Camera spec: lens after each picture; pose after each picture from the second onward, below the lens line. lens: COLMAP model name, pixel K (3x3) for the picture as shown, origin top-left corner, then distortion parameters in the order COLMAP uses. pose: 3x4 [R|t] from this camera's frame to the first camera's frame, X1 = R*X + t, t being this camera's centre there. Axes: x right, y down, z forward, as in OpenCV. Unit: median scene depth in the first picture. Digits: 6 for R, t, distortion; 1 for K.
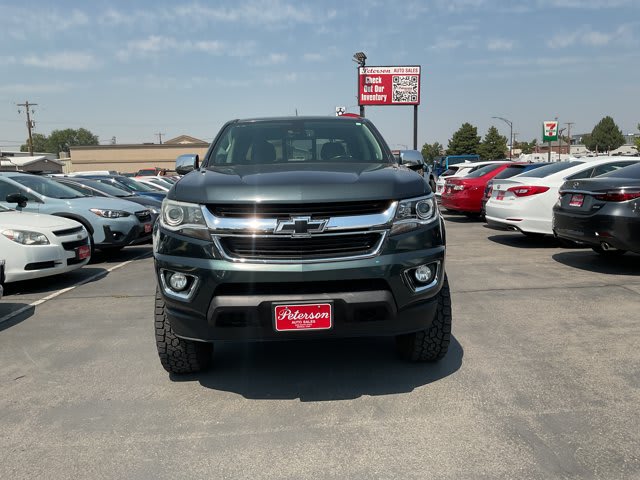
lens RADIAL K [[535.5, 0, 320.0], [0, 535.5, 240.0], [0, 0, 1]] dist [0.025020, -0.059470]
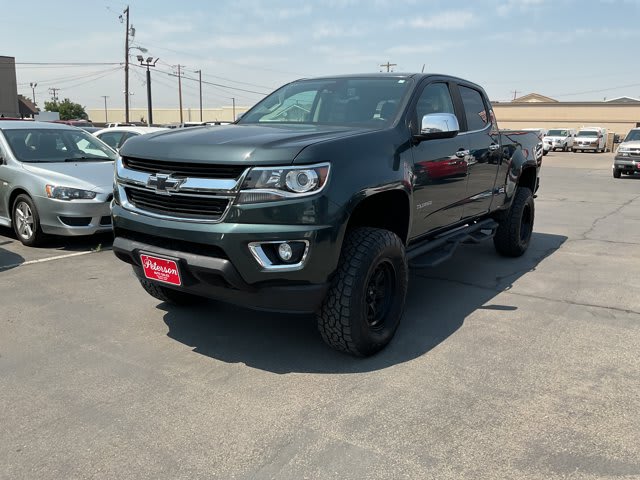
lens RADIAL K [[531.1, 0, 320.0], [0, 531.1, 252.7], [0, 0, 1]] dist [-0.006815, -0.011652]
pose [[0.797602, 0.173566, -0.577673, 0.815549], [-0.115306, 0.983918, 0.136421, -0.067766], [0.592061, -0.042201, 0.804788, 0.343267]]
